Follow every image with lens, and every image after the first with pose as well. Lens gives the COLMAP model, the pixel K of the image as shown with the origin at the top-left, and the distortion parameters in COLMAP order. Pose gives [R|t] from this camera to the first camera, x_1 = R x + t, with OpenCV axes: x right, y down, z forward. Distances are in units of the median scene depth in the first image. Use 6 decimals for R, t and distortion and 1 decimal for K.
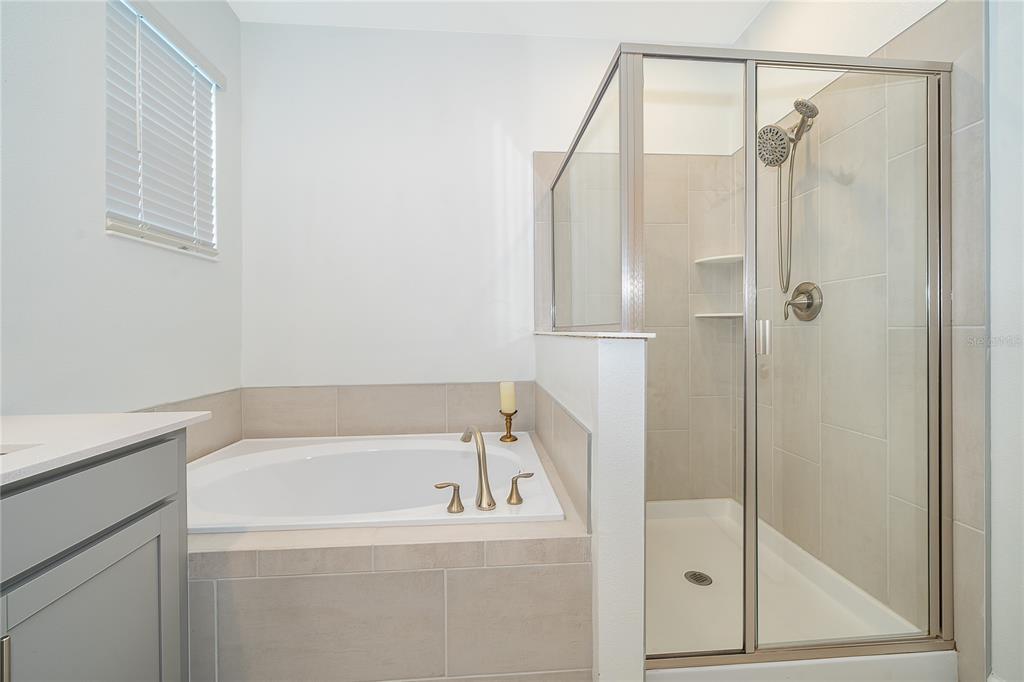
lens RADIAL K [[416.6, 0, 512.8], [0, 416.6, 334.9], [0, 0, 1]] dist [-0.006391, 0.000091]
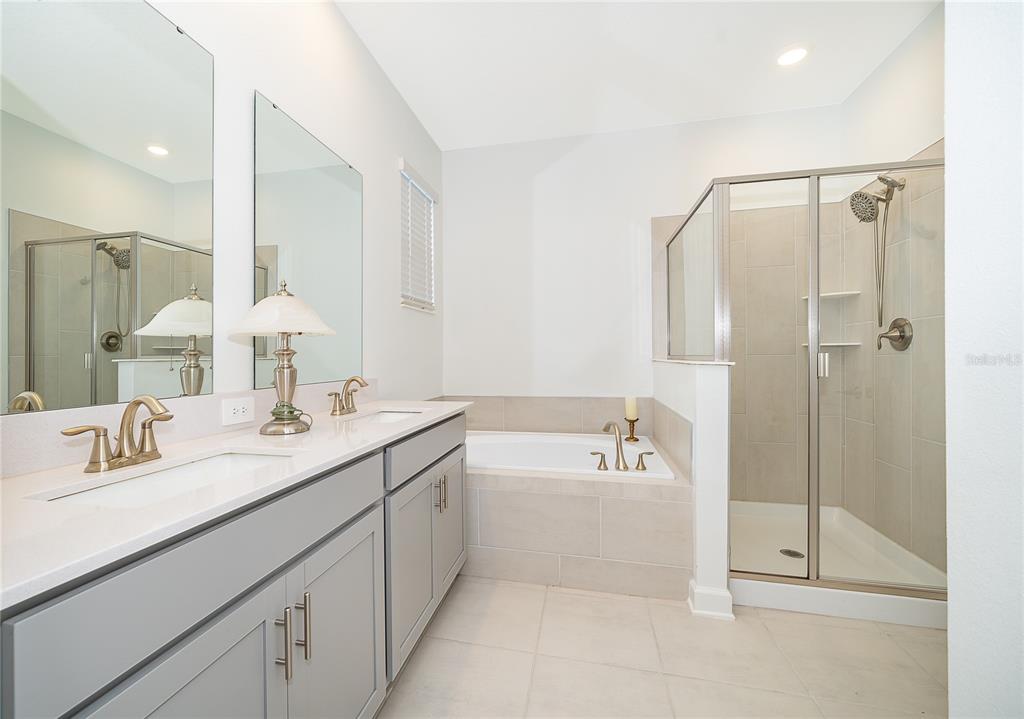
lens RADIAL K [[426.5, 0, 481.7], [0, 426.5, 358.6], [0, 0, 1]] dist [-0.002863, 0.000044]
pose [[0.948907, 0.000036, -0.315555, -0.042649], [-0.000132, 1.000000, -0.000283, -0.010604], [0.315555, 0.000311, 0.948907, -0.539790]]
